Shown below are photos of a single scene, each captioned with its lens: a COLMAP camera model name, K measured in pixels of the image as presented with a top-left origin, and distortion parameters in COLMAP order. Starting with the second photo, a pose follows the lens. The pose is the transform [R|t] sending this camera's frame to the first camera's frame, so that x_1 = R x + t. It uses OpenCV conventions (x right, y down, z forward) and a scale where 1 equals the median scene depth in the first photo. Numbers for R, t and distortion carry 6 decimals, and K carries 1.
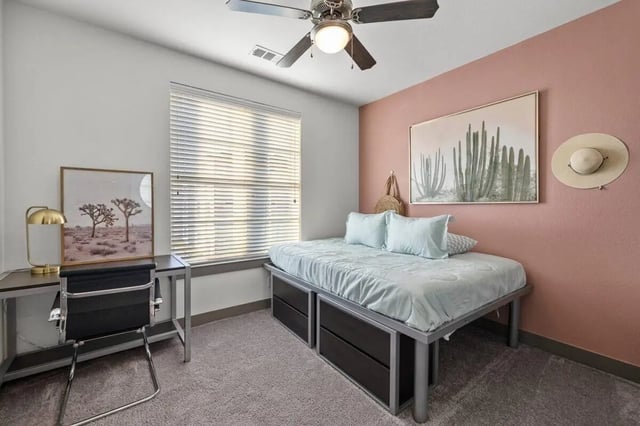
lens RADIAL K [[268.7, 0, 316.1], [0, 268.7, 210.5], [0, 0, 1]] dist [0.004268, -0.000101]
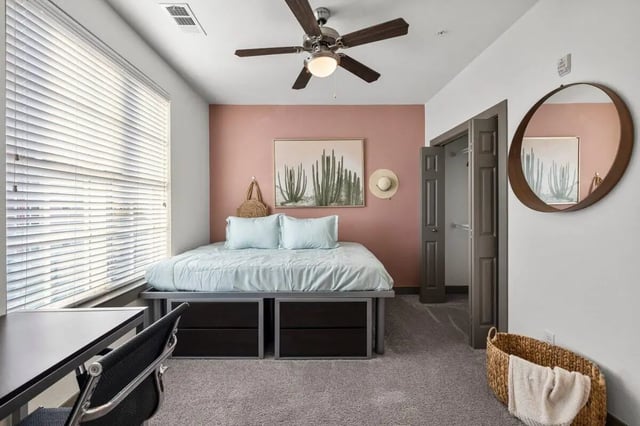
lens RADIAL K [[268.7, 0, 316.1], [0, 268.7, 210.5], [0, 0, 1]] dist [0.004268, -0.000101]
pose [[0.577733, -0.013390, 0.816116, -0.607312], [0.024910, 0.999689, -0.001232, -0.007835], [-0.815846, 0.021042, 0.577887, 0.251374]]
